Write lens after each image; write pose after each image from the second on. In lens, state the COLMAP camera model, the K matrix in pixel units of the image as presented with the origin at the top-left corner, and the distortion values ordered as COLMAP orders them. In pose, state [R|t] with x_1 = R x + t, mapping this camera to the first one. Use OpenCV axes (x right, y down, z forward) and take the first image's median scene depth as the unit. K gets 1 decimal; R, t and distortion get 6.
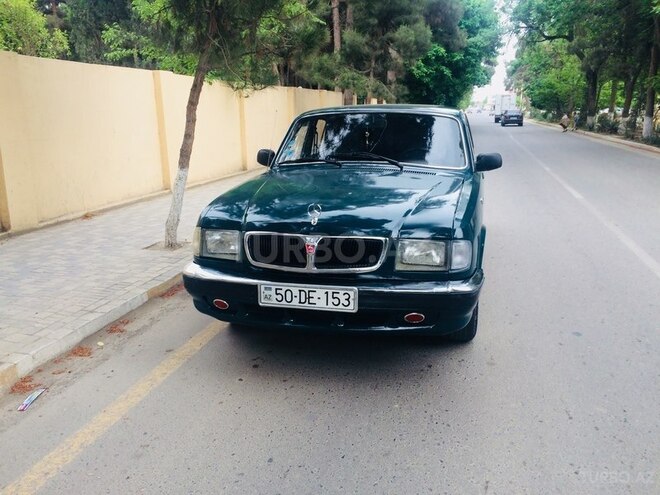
lens RADIAL K [[560.5, 0, 330.0], [0, 560.5, 247.5], [0, 0, 1]] dist [0.083727, -0.109785]
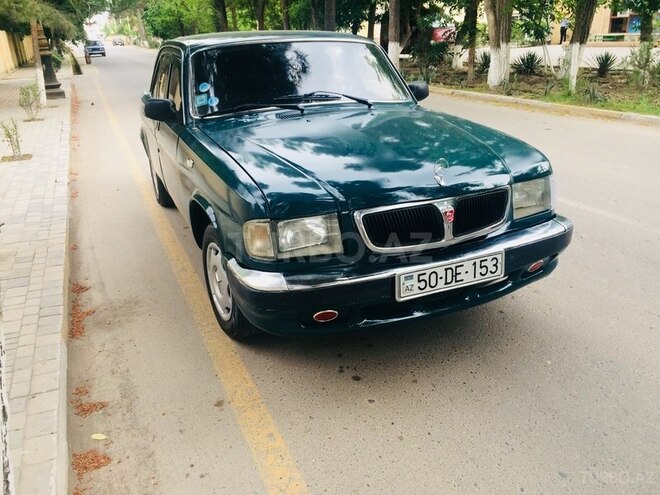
lens RADIAL K [[560.5, 0, 330.0], [0, 560.5, 247.5], [0, 0, 1]] dist [0.083727, -0.109785]
pose [[0.798150, -0.234037, 0.555143, -0.572621], [0.170223, 0.971521, 0.164836, -0.104654], [-0.577911, -0.037066, 0.815258, 0.404380]]
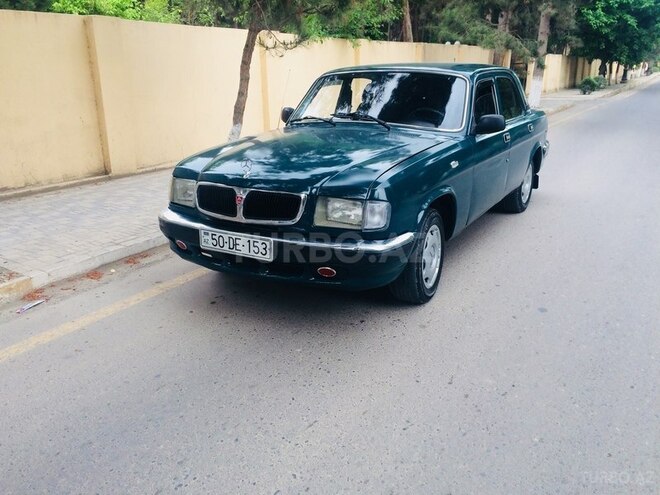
lens RADIAL K [[560.5, 0, 330.0], [0, 560.5, 247.5], [0, 0, 1]] dist [0.083727, -0.109785]
pose [[0.956498, 0.086210, -0.278709, 0.409185], [-0.066297, 0.994578, 0.080118, -0.004833], [0.284105, -0.058155, 0.957028, -0.003890]]
